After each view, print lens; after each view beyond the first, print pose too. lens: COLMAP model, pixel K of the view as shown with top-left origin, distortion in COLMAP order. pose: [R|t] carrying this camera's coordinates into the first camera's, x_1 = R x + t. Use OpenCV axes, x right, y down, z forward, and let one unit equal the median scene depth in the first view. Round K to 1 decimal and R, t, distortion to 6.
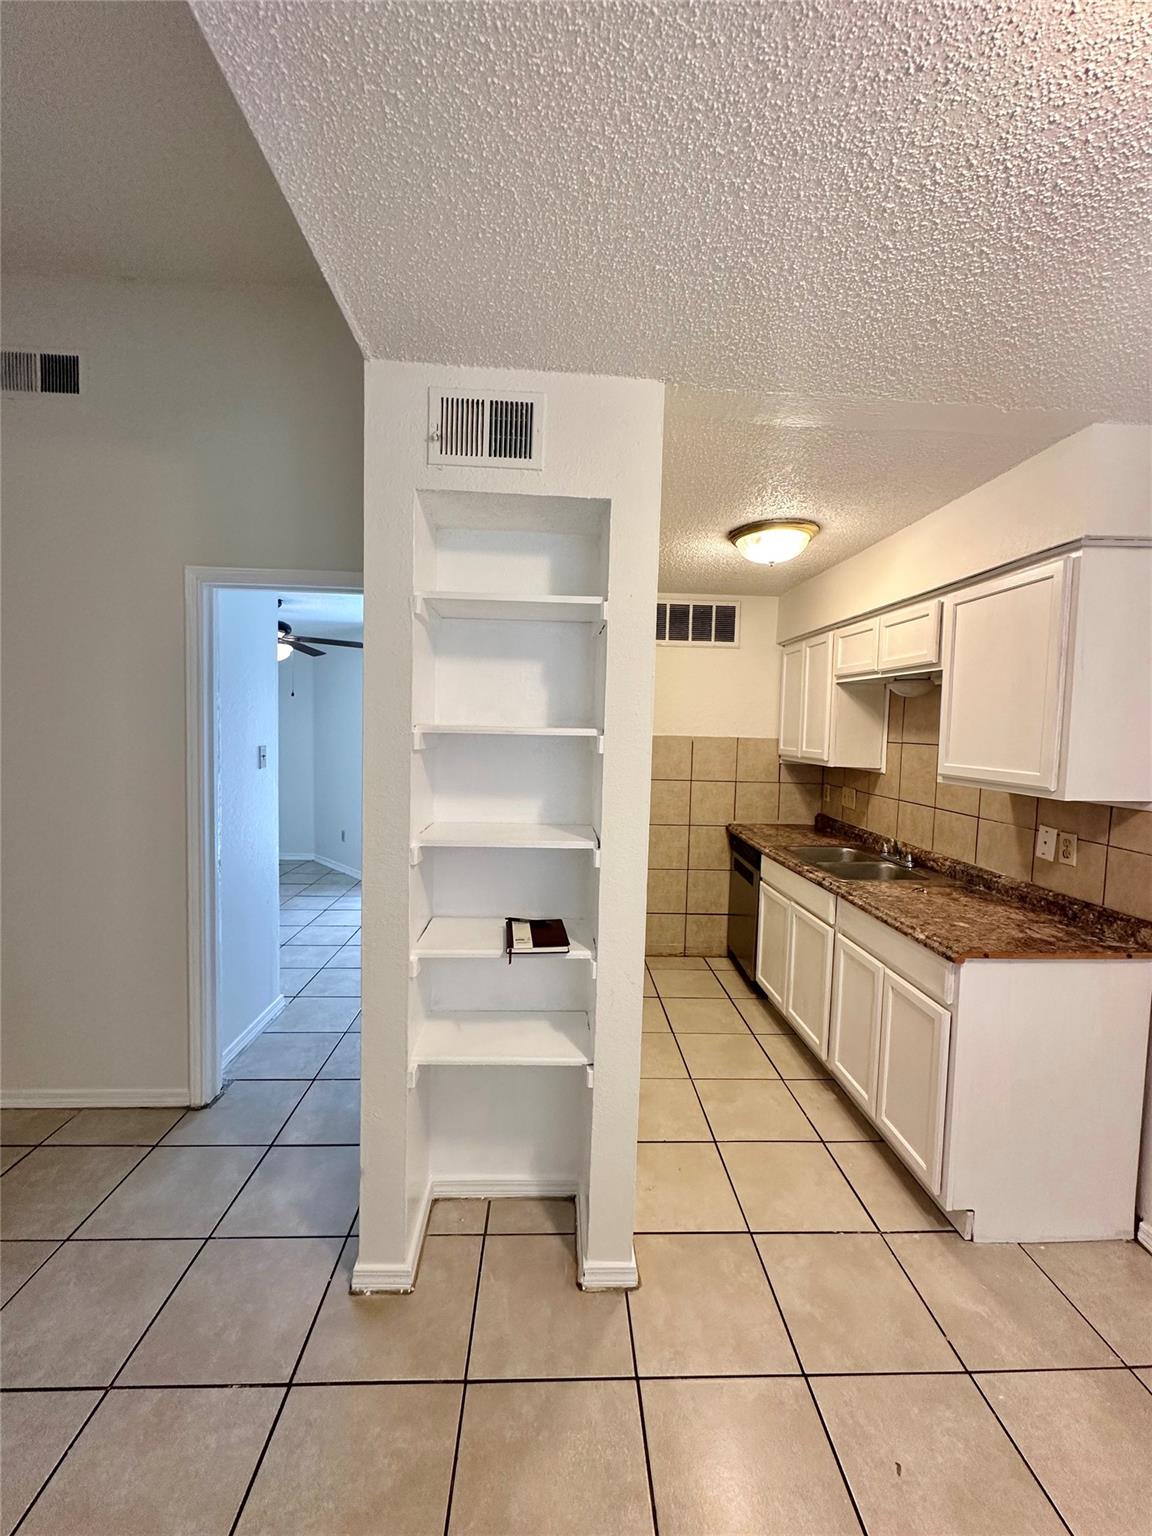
lens RADIAL K [[613.8, 0, 579.0], [0, 613.8, 766.3], [0, 0, 1]] dist [-0.000803, 0.000006]
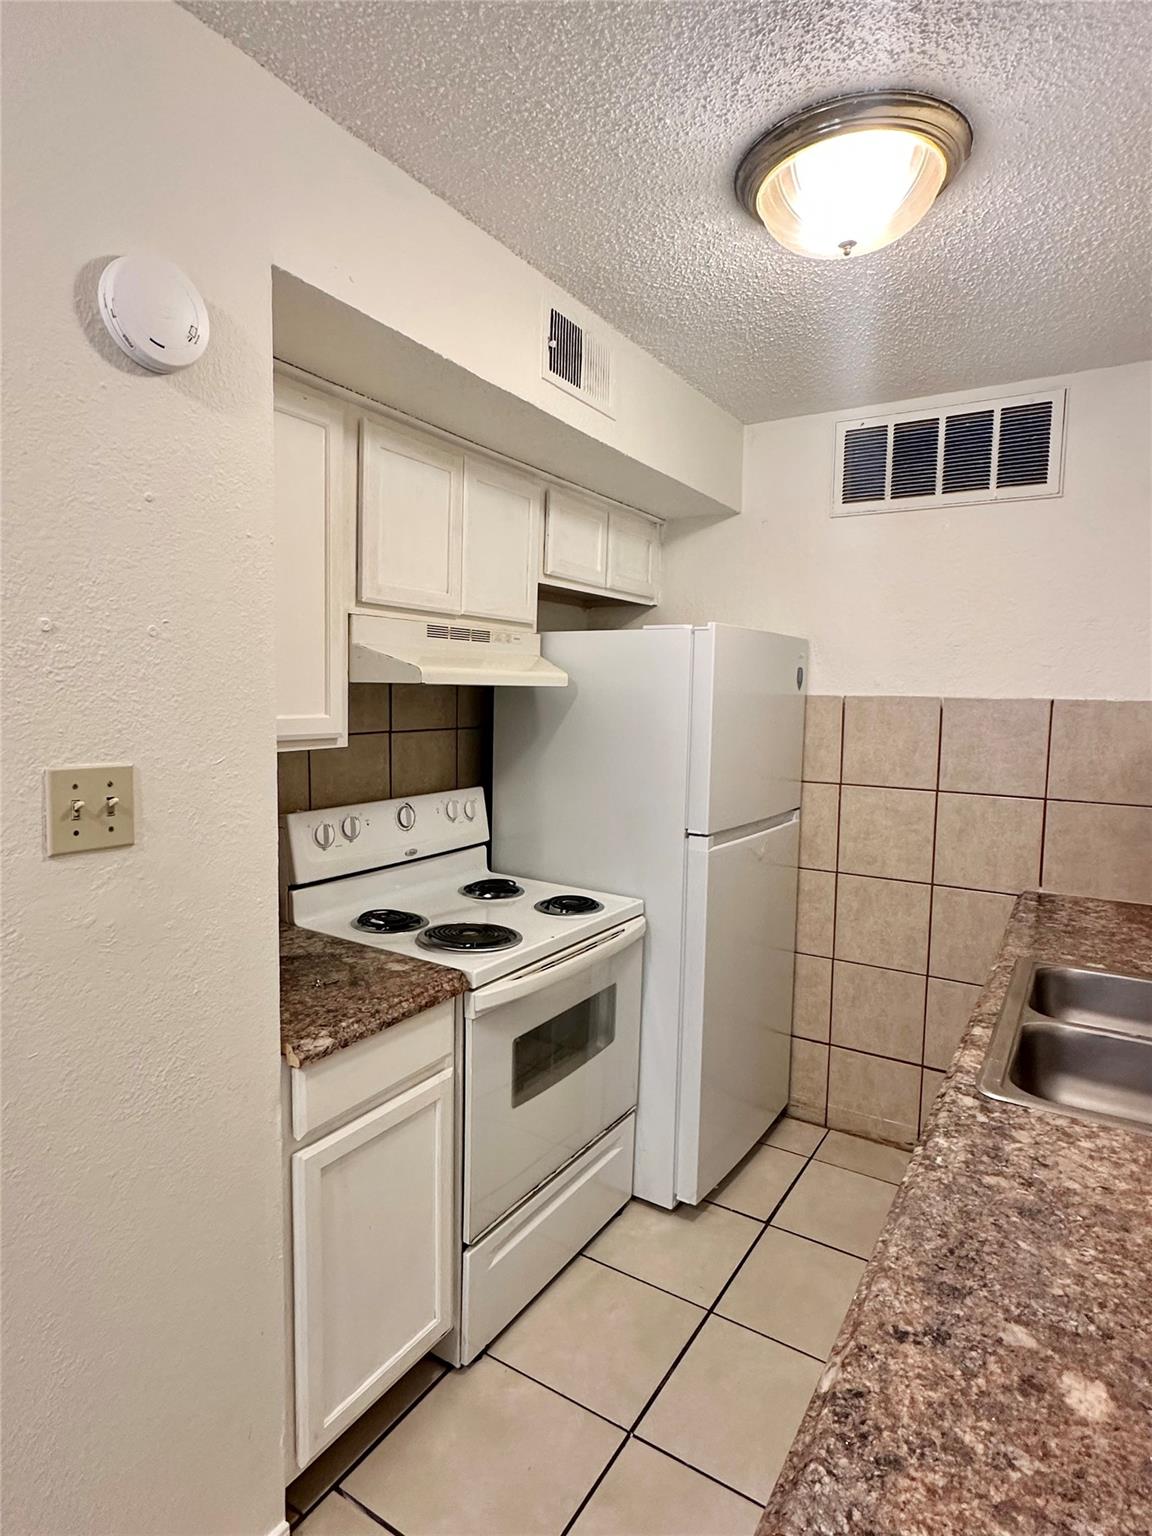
lens RADIAL K [[854.4, 0, 569.2], [0, 854.4, 759.0], [0, 0, 1]] dist [-0.002548, 0.000916]
pose [[0.821392, 0.036500, -0.569196, 0.544038], [-0.031448, 0.999330, 0.018700, -0.007504], [0.569497, 0.002540, 0.821990, 0.494810]]
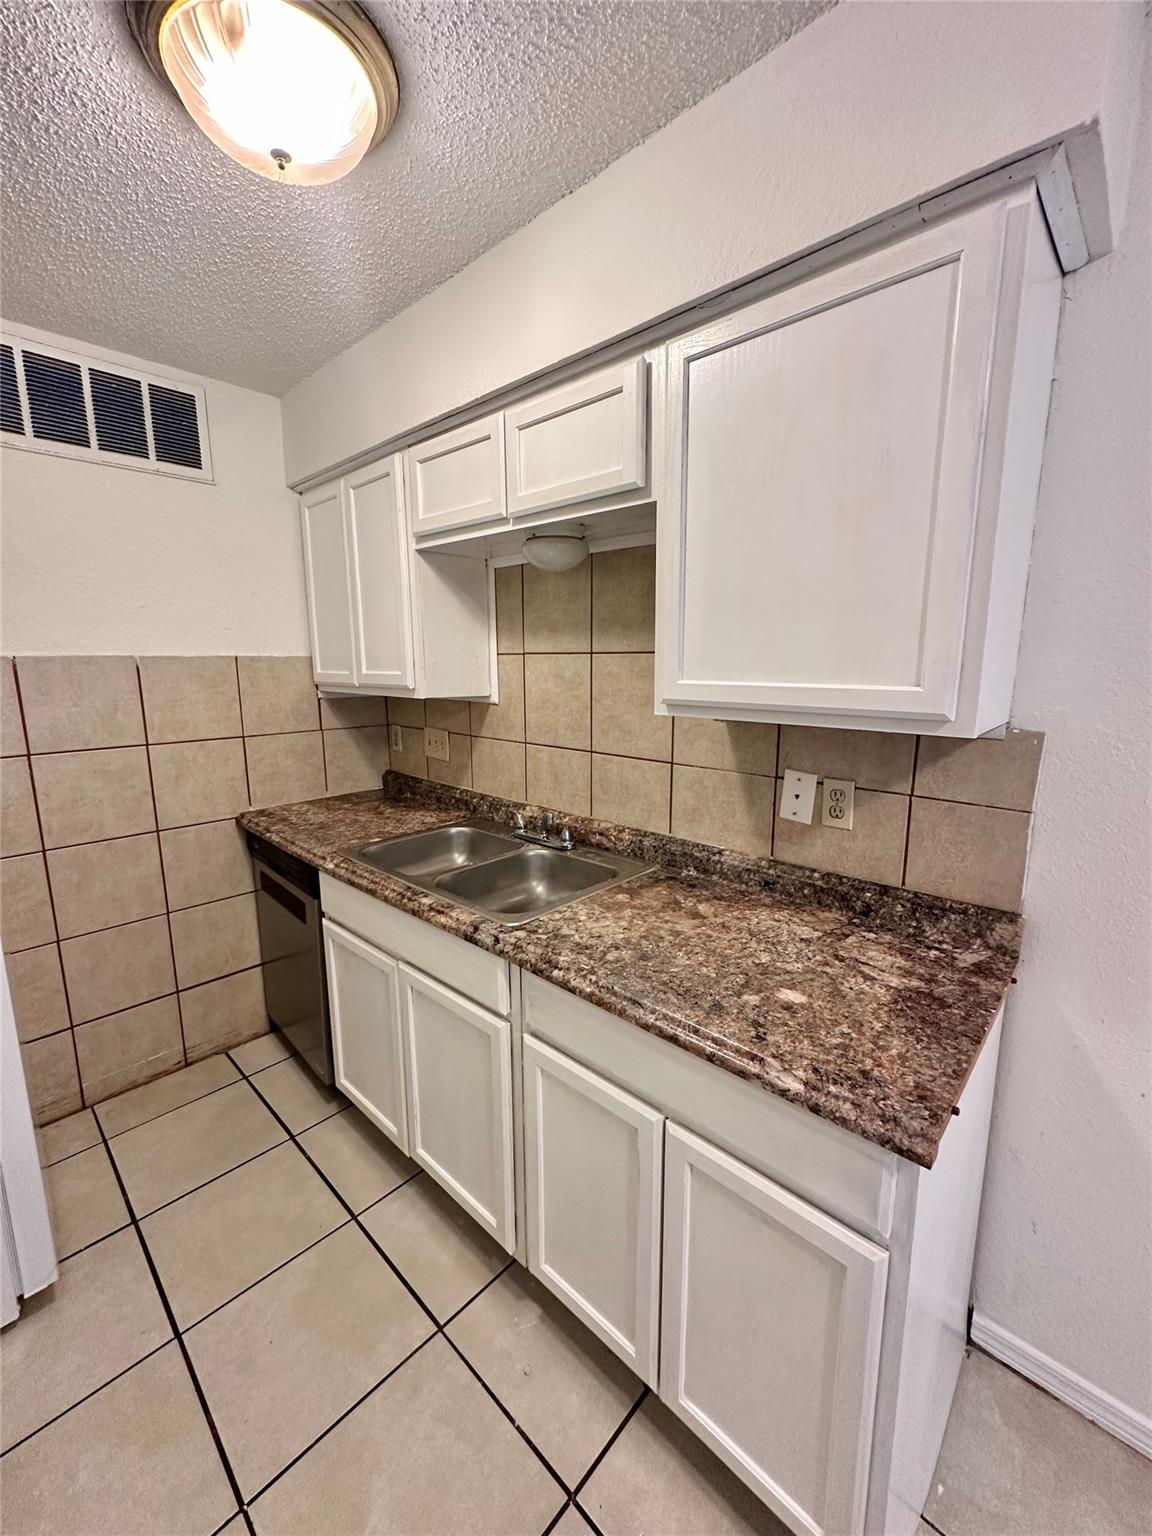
lens RADIAL K [[613.8, 0, 579.0], [0, 613.8, 766.3], [0, 0, 1]] dist [-0.000803, 0.000006]
pose [[0.717379, -0.145359, 0.681350, 0.152559], [0.066103, 0.987781, 0.141135, -0.011562], [-0.693540, -0.056208, 0.718222, 0.652136]]
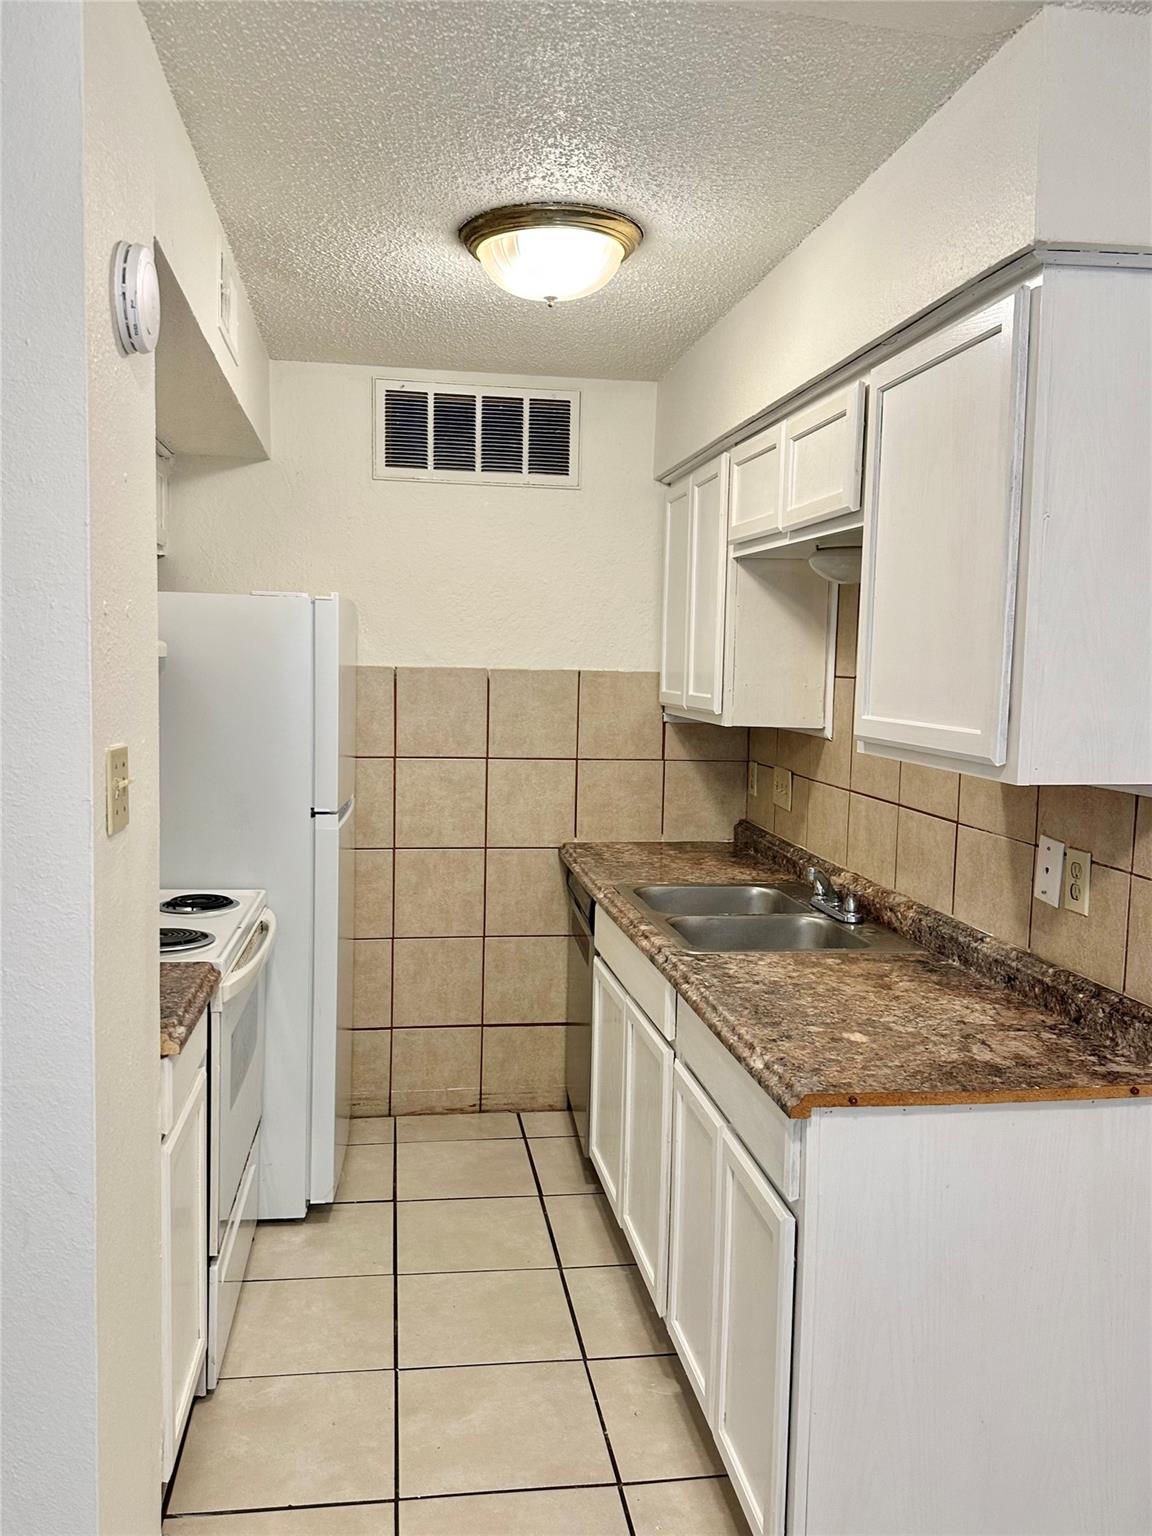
lens RADIAL K [[1202.8, 0, 565.4], [0, 1202.8, 772.9], [0, 0, 1]] dist [0.188782, -0.399918]
pose [[0.994969, -0.012381, 0.099414, 0.249675], [0.009239, 0.999445, 0.031997, 0.008181], [-0.099755, -0.030917, 0.994532, 0.037695]]
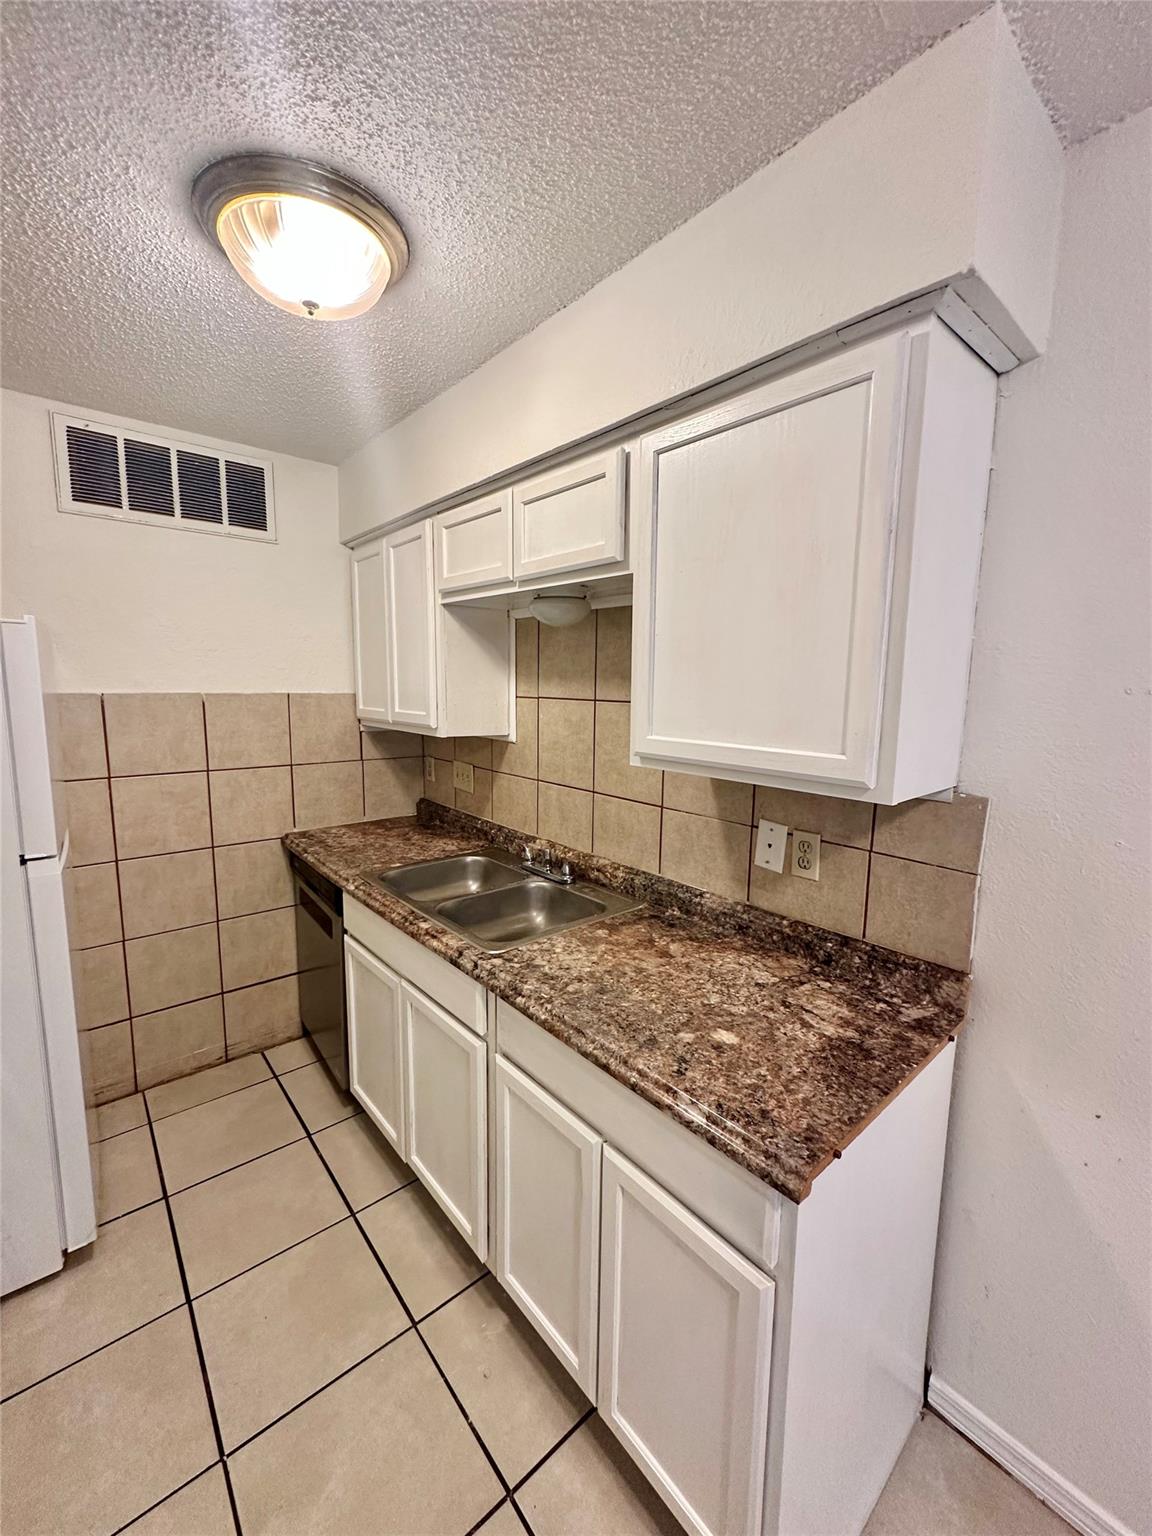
lens RADIAL K [[613.8, 0, 579.0], [0, 613.8, 766.3], [0, 0, 1]] dist [-0.000803, 0.000006]
pose [[0.788109, -0.094908, 0.608175, 0.180573], [0.045340, 0.994308, 0.096412, -0.034125], [-0.613864, -0.048409, 0.787926, 0.561720]]
